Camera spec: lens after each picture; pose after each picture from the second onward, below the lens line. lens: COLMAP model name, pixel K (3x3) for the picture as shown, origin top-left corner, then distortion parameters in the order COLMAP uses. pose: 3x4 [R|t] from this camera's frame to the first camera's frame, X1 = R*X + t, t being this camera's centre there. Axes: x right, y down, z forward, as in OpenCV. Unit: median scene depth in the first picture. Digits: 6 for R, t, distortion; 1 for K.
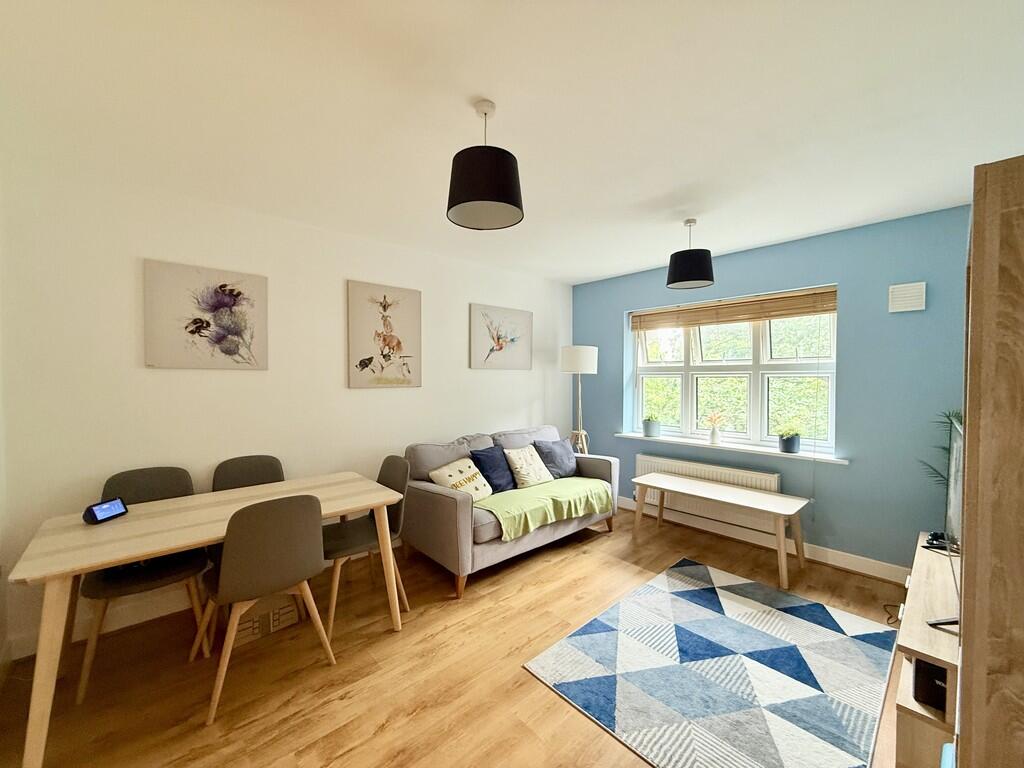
lens RADIAL K [[406.2, 0, 509.2], [0, 406.2, 384.9], [0, 0, 1]] dist [0.002504, -0.000291]
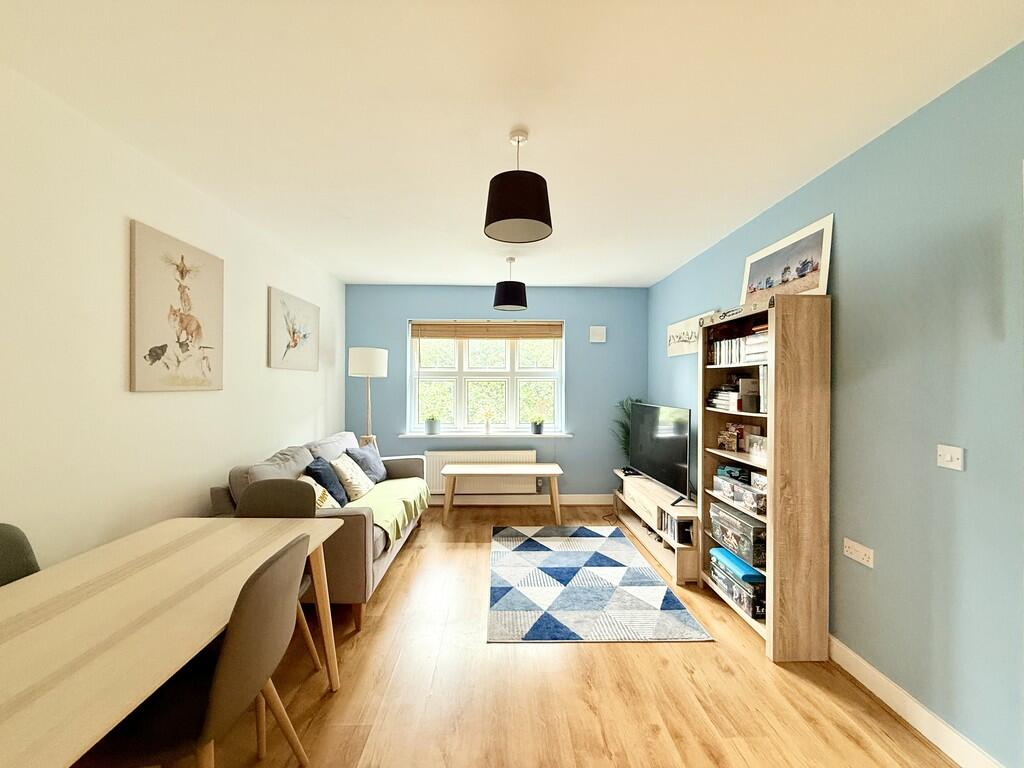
lens RADIAL K [[406.2, 0, 507.8], [0, 406.2, 384.9], [0, 0, 1]] dist [0.002504, -0.000291]
pose [[0.658762, 0.002145, 0.752348, -0.458512], [0.012586, 0.999825, -0.013871, 0.012873], [-0.752246, 0.018607, 0.658620, 0.142752]]
